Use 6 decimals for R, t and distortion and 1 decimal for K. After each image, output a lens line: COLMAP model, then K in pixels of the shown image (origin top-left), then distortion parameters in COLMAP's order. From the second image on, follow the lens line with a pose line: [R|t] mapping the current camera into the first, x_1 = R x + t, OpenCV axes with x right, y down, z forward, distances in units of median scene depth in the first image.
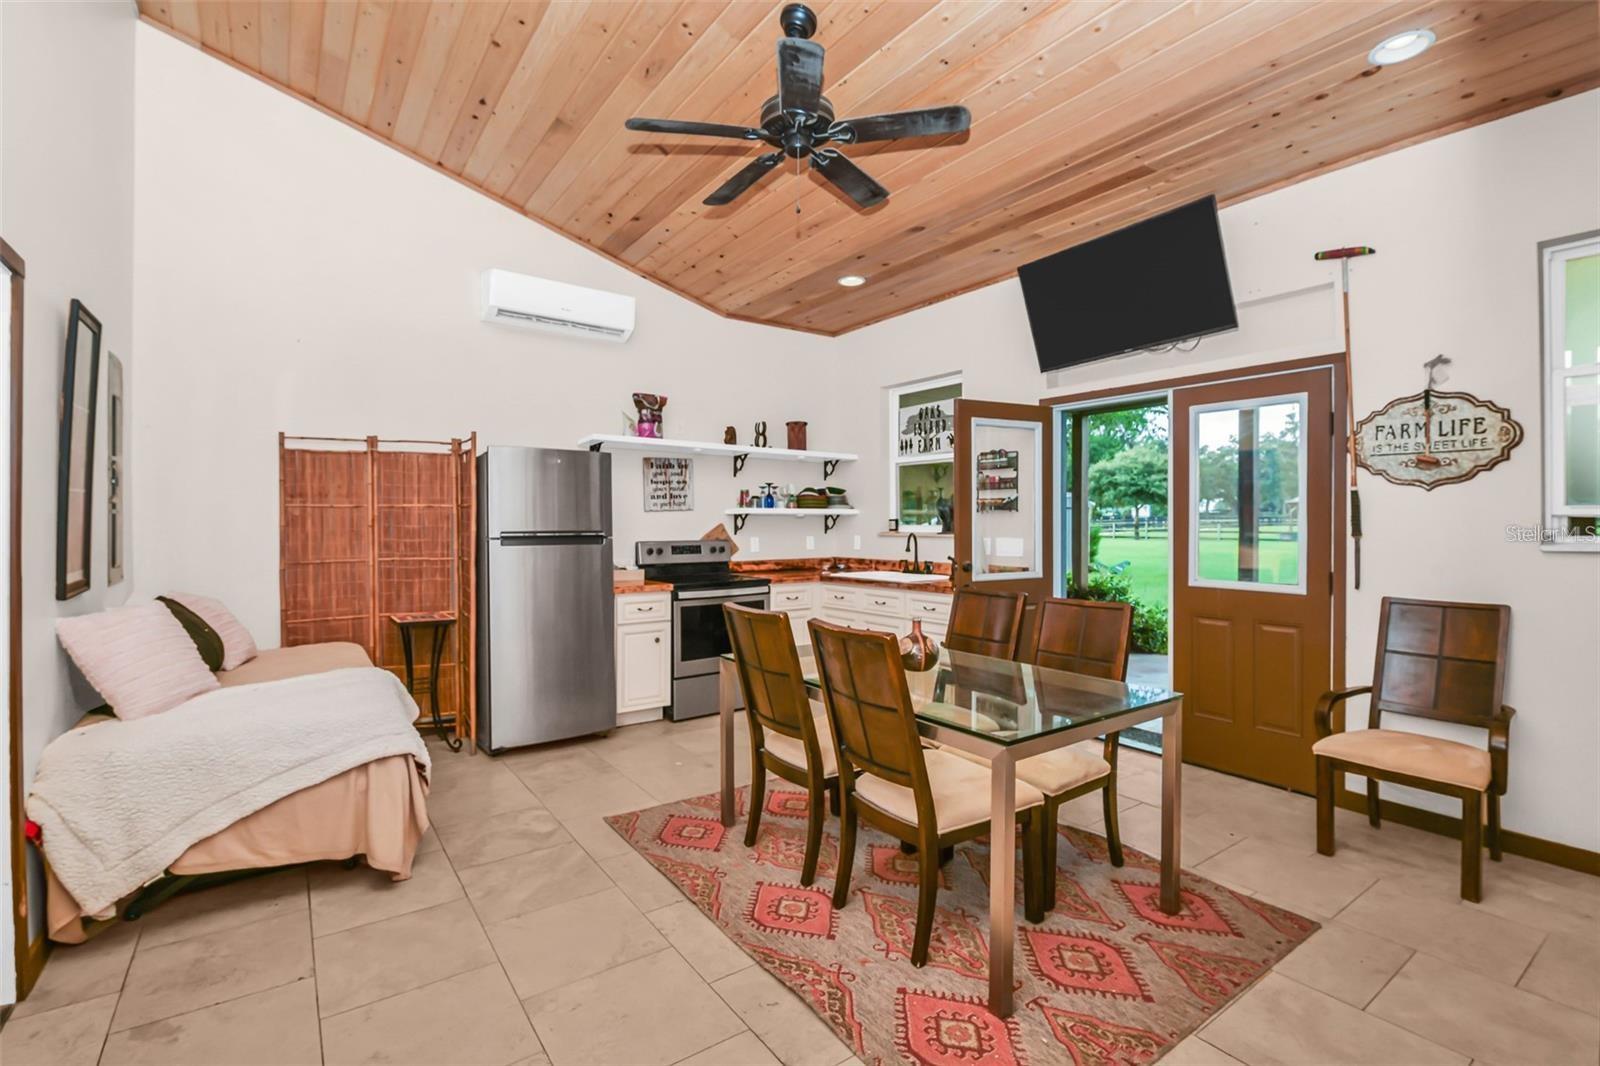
lens RADIAL K [[731.7, 0, 801.7], [0, 731.7, 525.7], [0, 0, 1]] dist [0.001215, -0.010363]
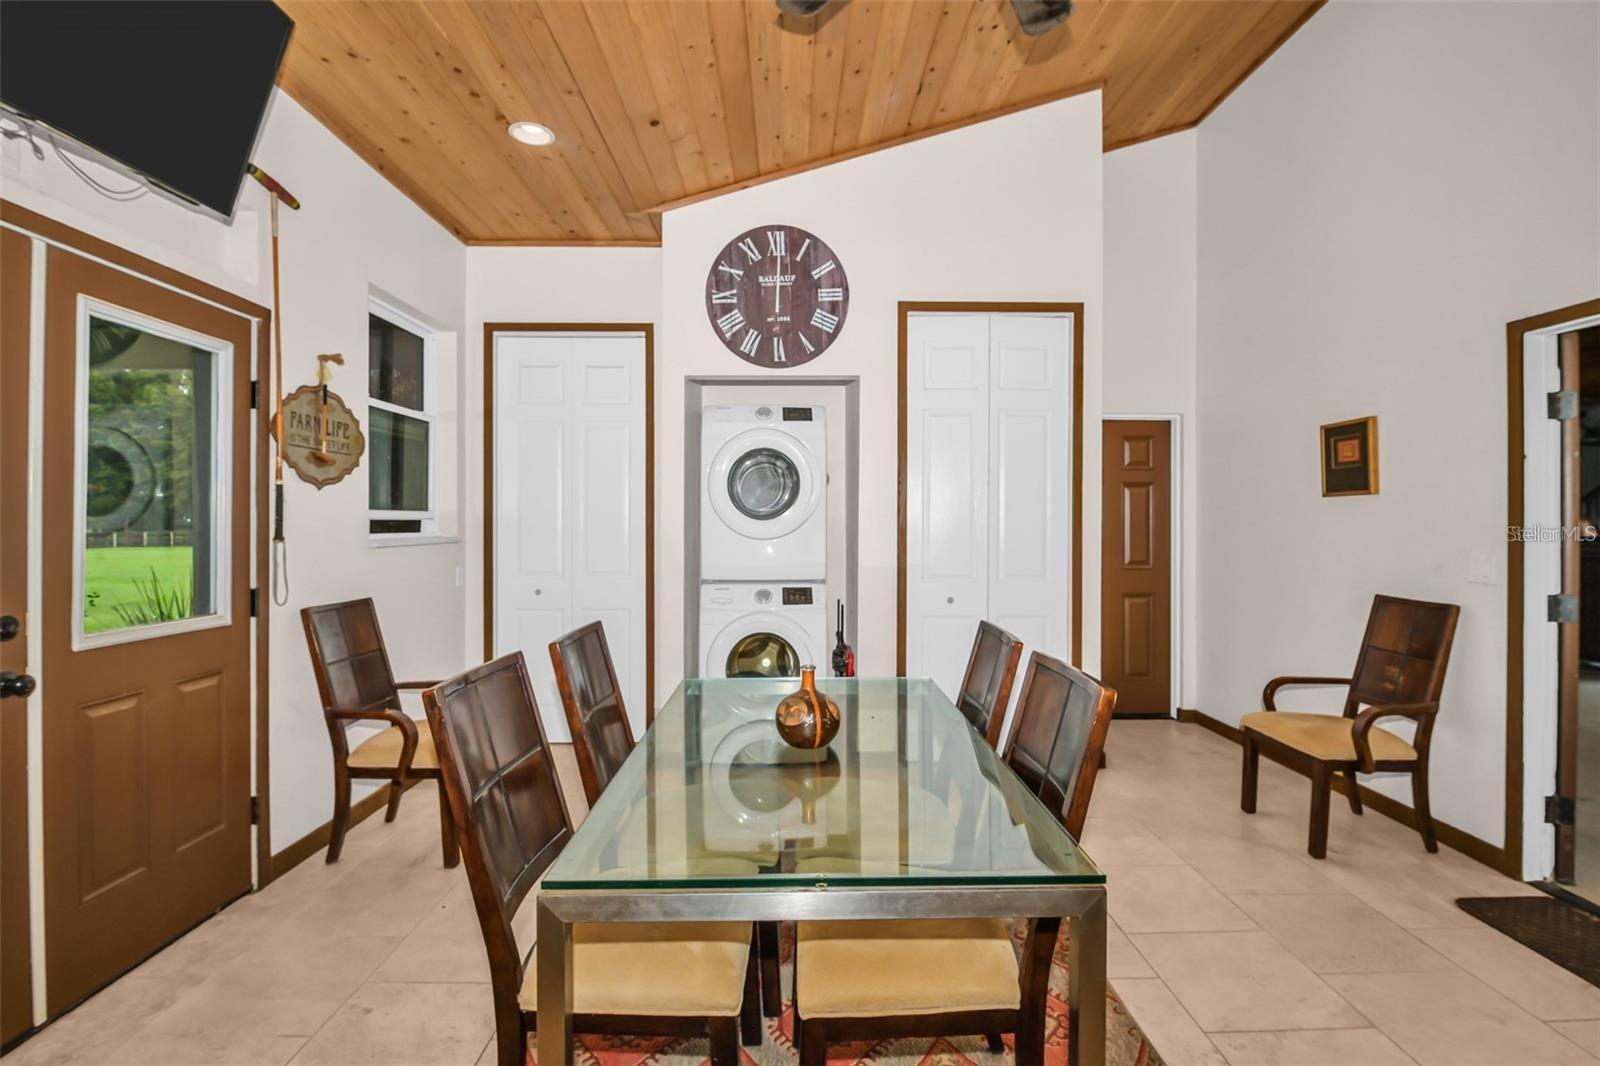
lens RADIAL K [[740.9, 0, 799.5], [0, 740.9, 519.6], [0, 0, 1]] dist [0.003128, -0.010882]
pose [[-0.821657, 0.002682, 0.569976, -0.143890], [0.003546, 0.999994, 0.000407, -0.005430], [-0.569971, 0.002355, -0.821662, 1.006629]]
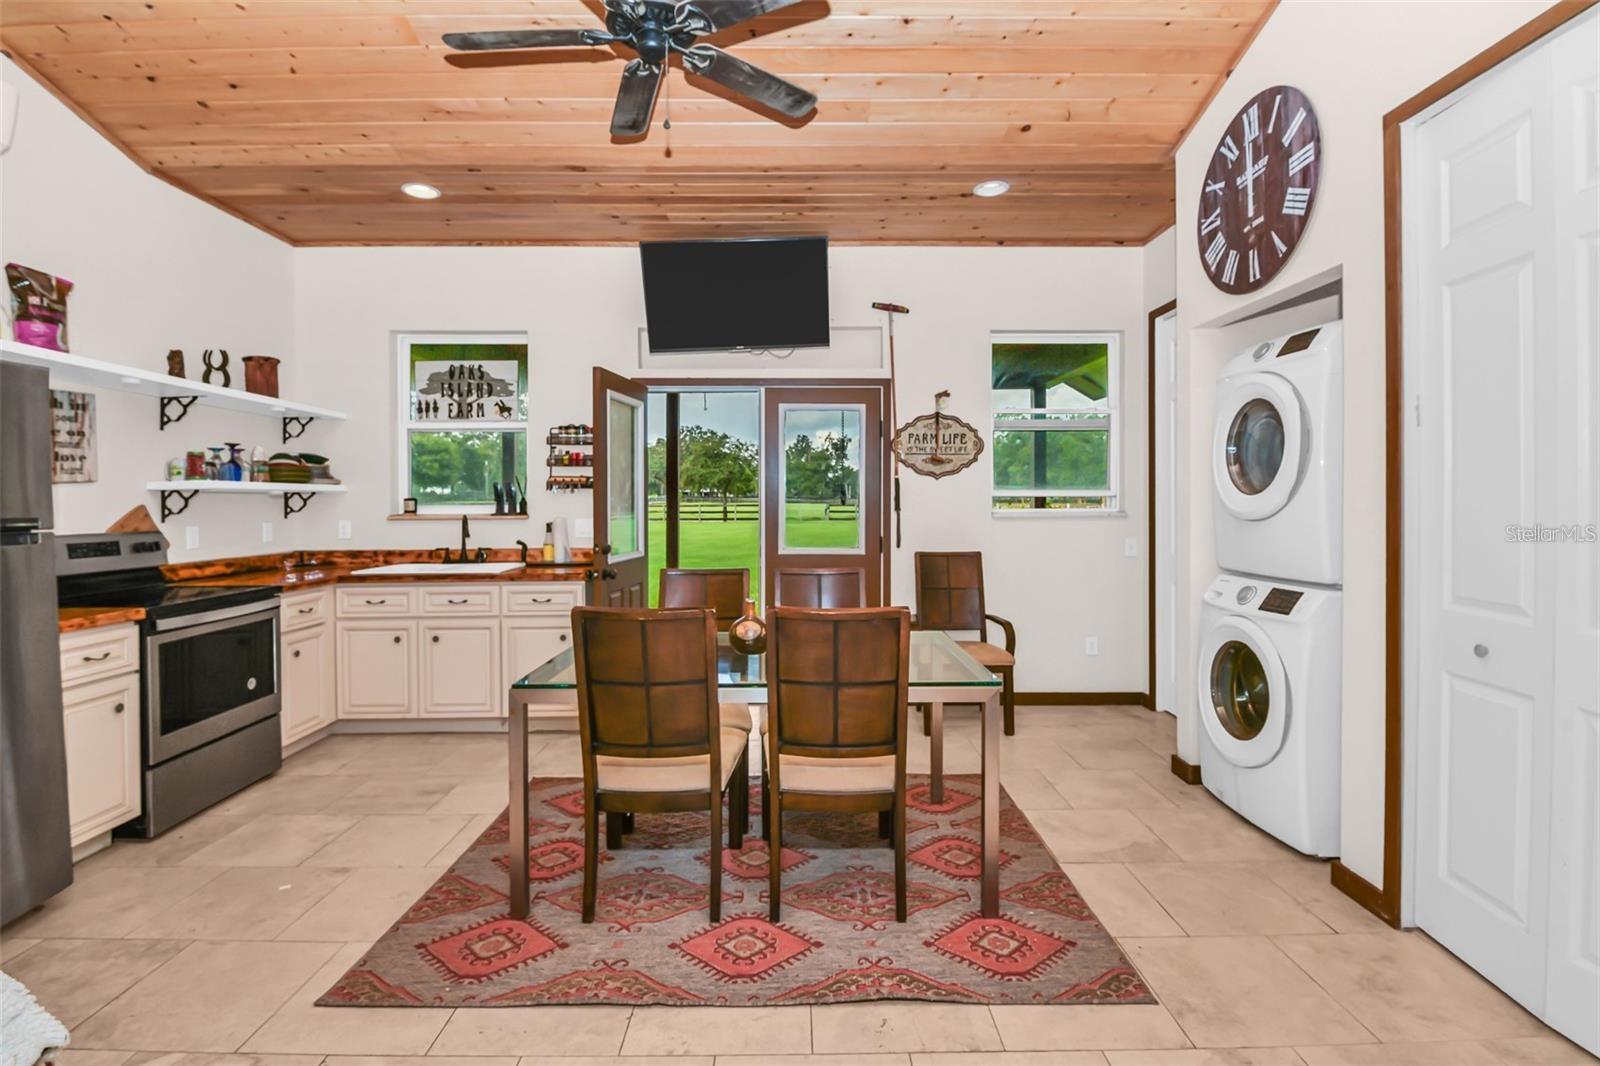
lens RADIAL K [[737.7, 0, 802.8], [0, 737.7, 506.9], [0, 0, 1]] dist [0.000904, -0.011179]
pose [[0.569883, -0.006773, 0.821698, -0.386691], [0.007504, 0.999967, 0.003038, 0.001511], [-0.821692, 0.004434, 0.569915, 0.251264]]
